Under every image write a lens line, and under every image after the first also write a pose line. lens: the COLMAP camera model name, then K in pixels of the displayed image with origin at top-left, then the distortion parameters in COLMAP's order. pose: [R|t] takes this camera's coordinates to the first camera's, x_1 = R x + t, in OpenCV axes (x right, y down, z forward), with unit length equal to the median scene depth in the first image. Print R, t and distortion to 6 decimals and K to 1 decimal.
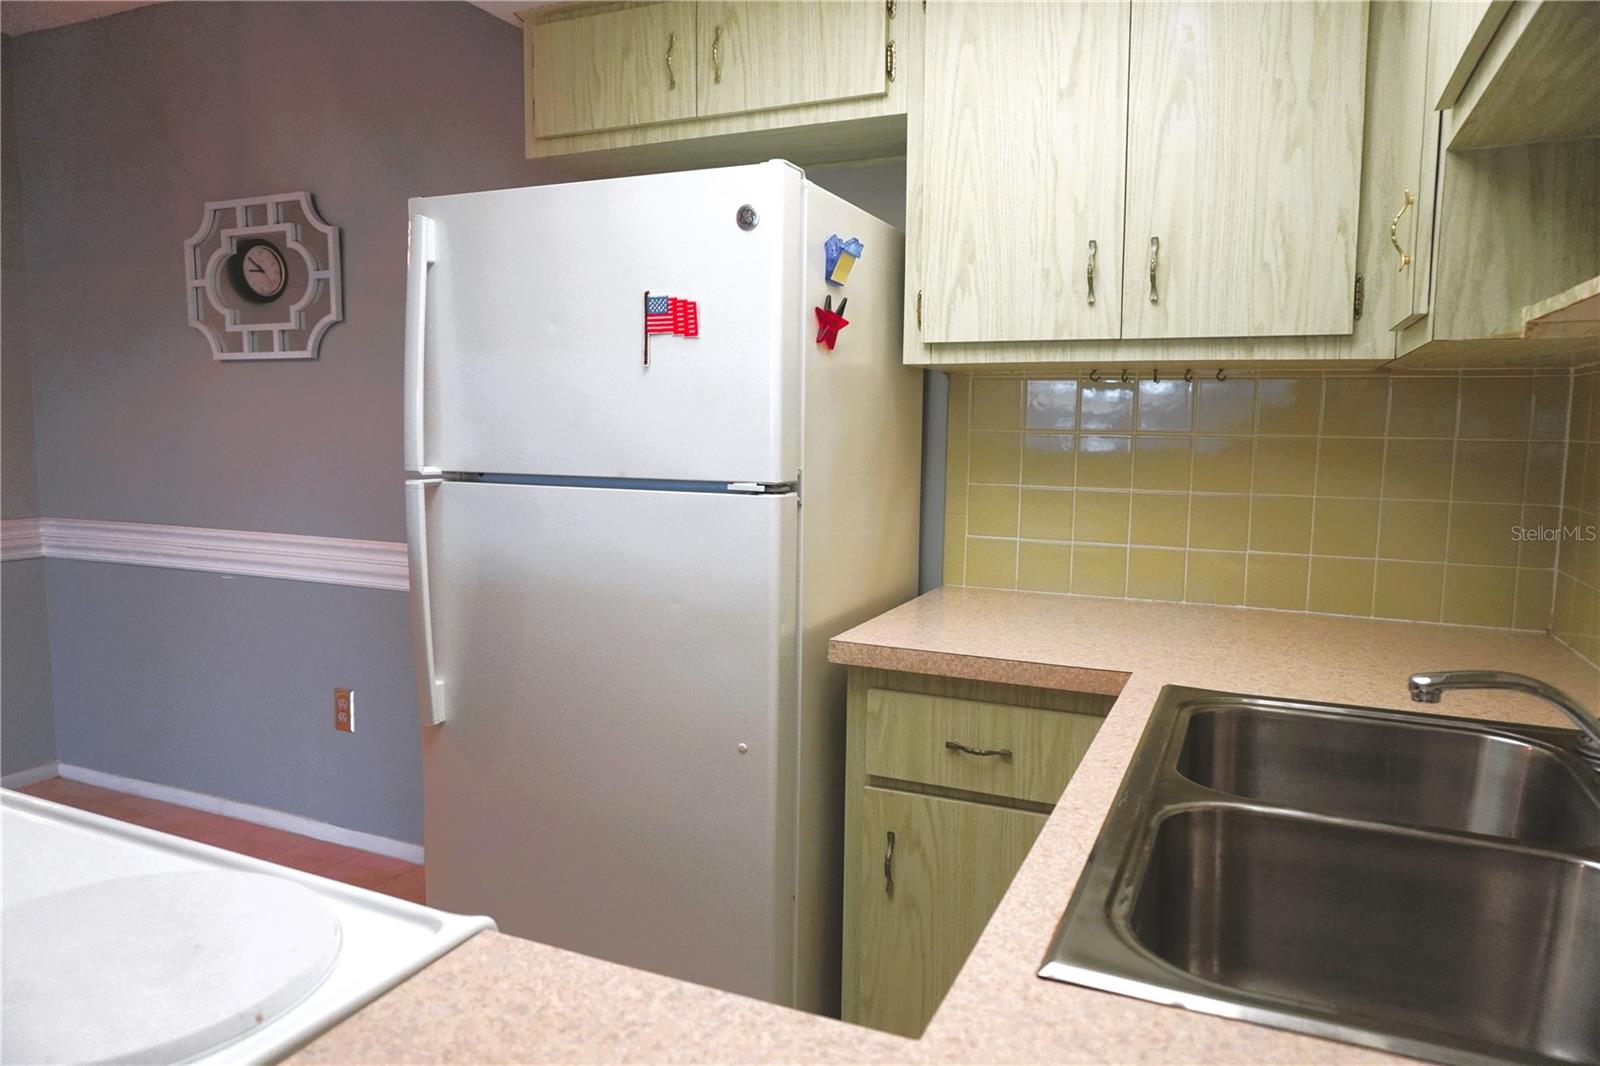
lens RADIAL K [[1036.5, 0, 795.4], [0, 1036.5, 532.0], [0, 0, 1]] dist [-0.017573, 0.001334]
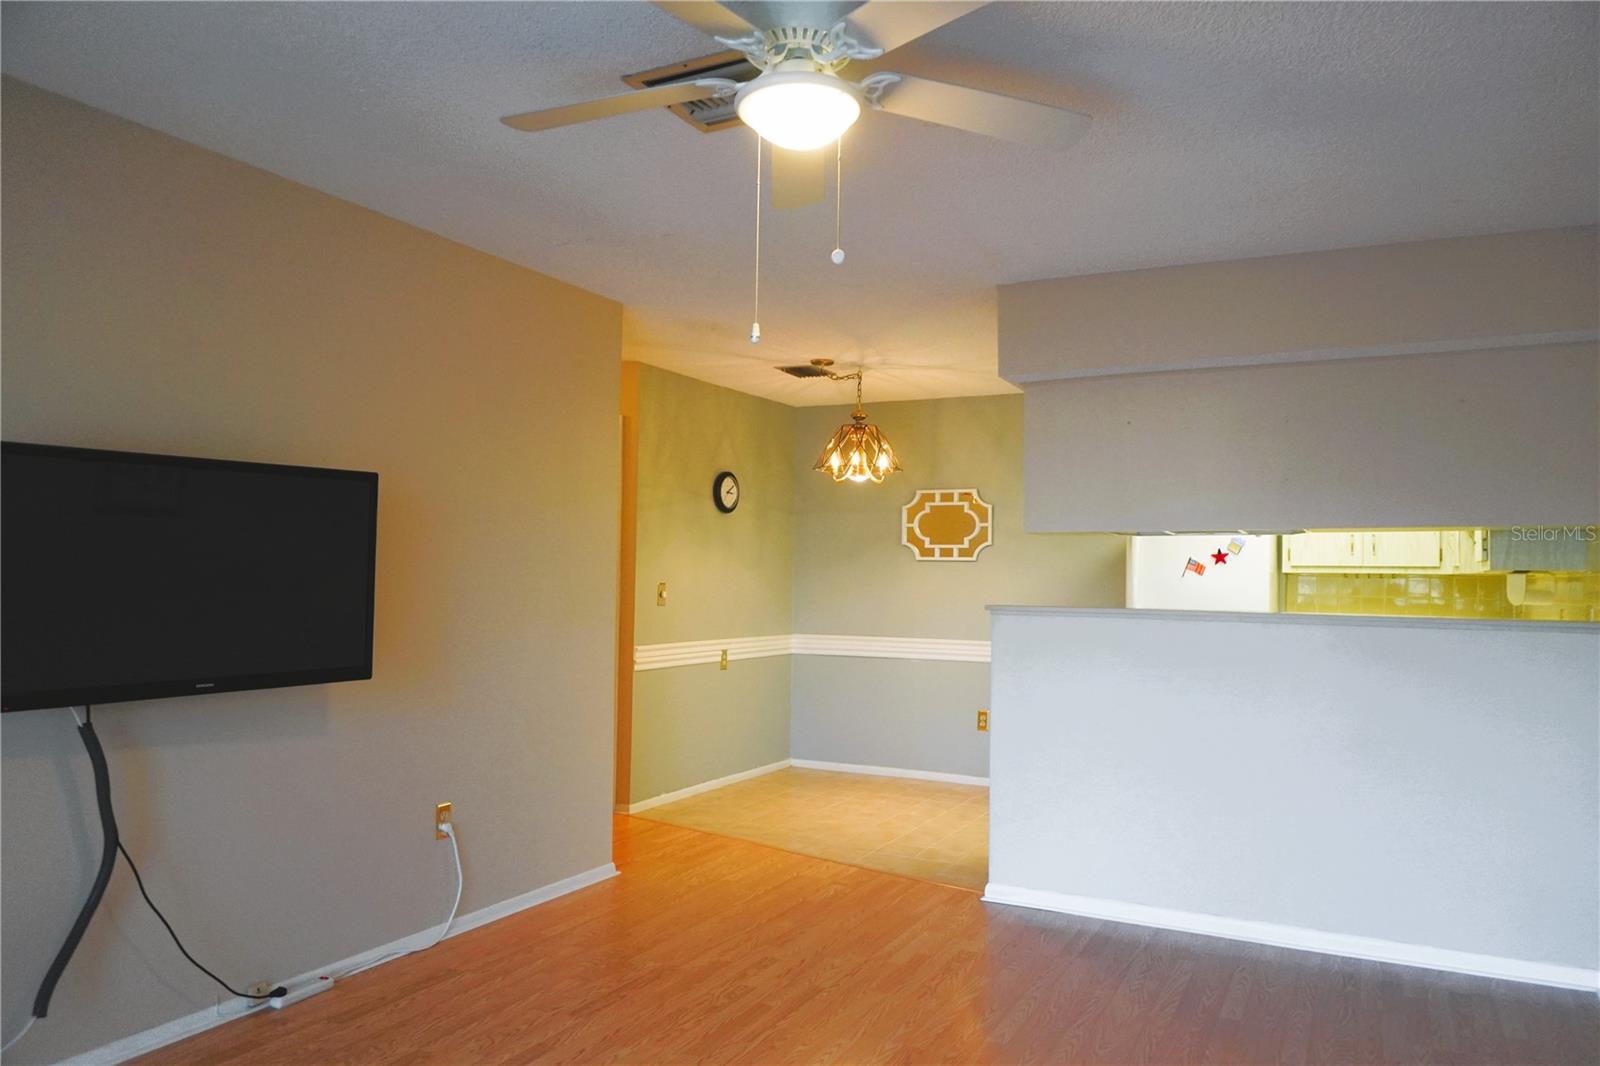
lens RADIAL K [[1121.5, 0, 807.0], [0, 1121.5, 538.0], [0, 0, 1]] dist [-0.037223, 0.027676]
pose [[0.999663, 0.015565, -0.020785, -0.775330], [-0.018665, 0.987191, -0.158444, 0.173509], [0.018052, 0.158779, 0.987149, -1.406486]]
